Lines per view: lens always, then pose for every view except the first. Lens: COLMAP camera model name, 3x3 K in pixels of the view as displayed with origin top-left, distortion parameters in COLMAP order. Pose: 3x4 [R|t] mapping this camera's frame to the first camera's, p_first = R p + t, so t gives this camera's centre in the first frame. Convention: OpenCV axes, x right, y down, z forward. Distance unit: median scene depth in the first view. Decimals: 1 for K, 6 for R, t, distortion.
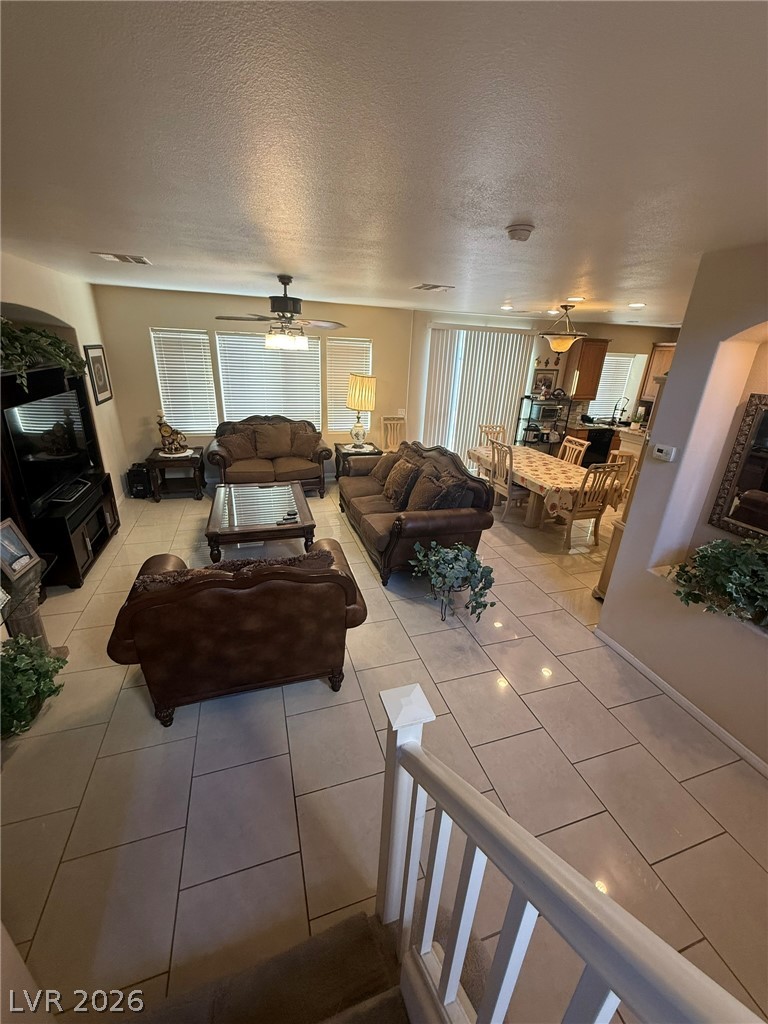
lens RADIAL K [[409.6, 0, 383.6], [0, 409.6, 511.3], [0, 0, 1]] dist [0.002735, 0.000189]
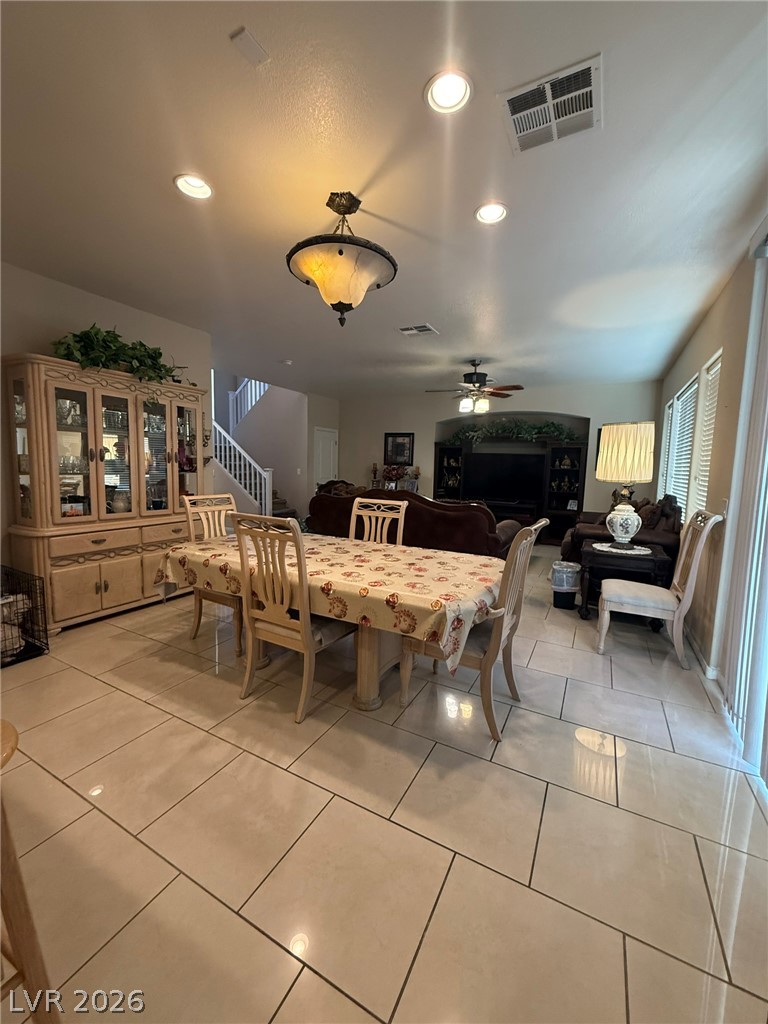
lens RADIAL K [[409.6, 0, 384.8], [0, 409.6, 508.9], [0, 0, 1]] dist [0.002735, 0.000189]
pose [[0.717694, -0.093697, 0.690026, 0.105447], [0.259095, 0.955693, -0.139713, -0.089426], [-0.646363, 0.279054, 0.710172, 0.626890]]
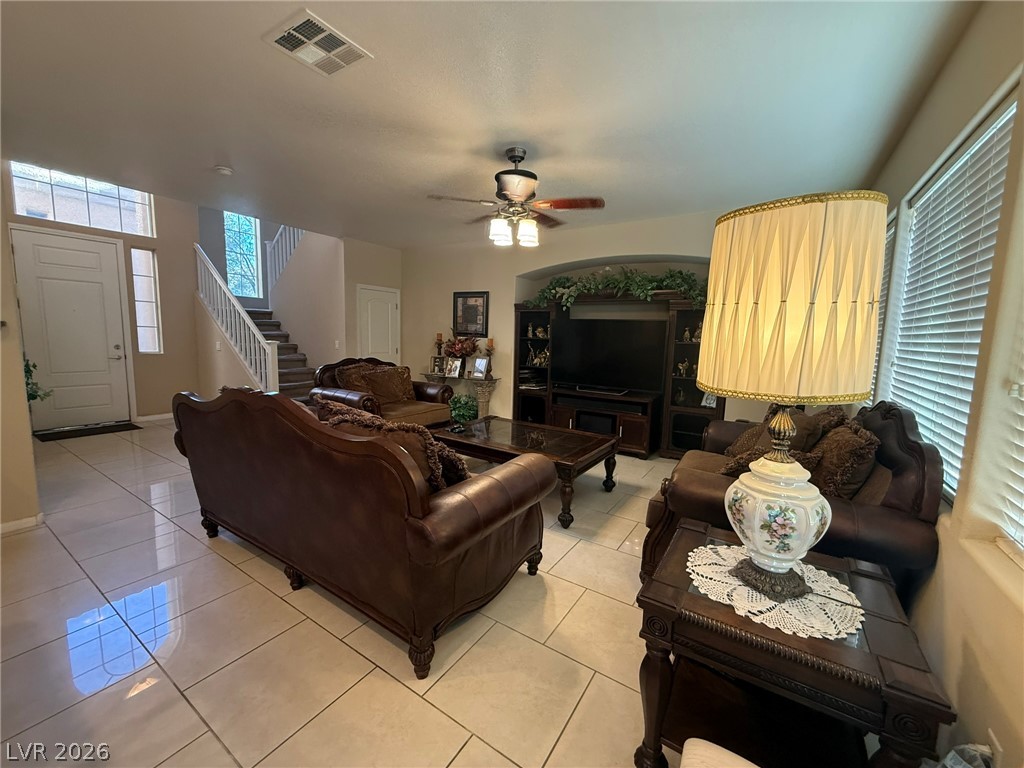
lens RADIAL K [[409.6, 0, 509.9], [0, 409.6, 384.2], [0, 0, 1]] dist [0.002735, 0.000189]
pose [[0.776209, -0.093721, 0.623471, 0.288454], [0.235153, 0.960568, -0.148367, -0.104550], [-0.584981, 0.261775, 0.767640, 0.672542]]
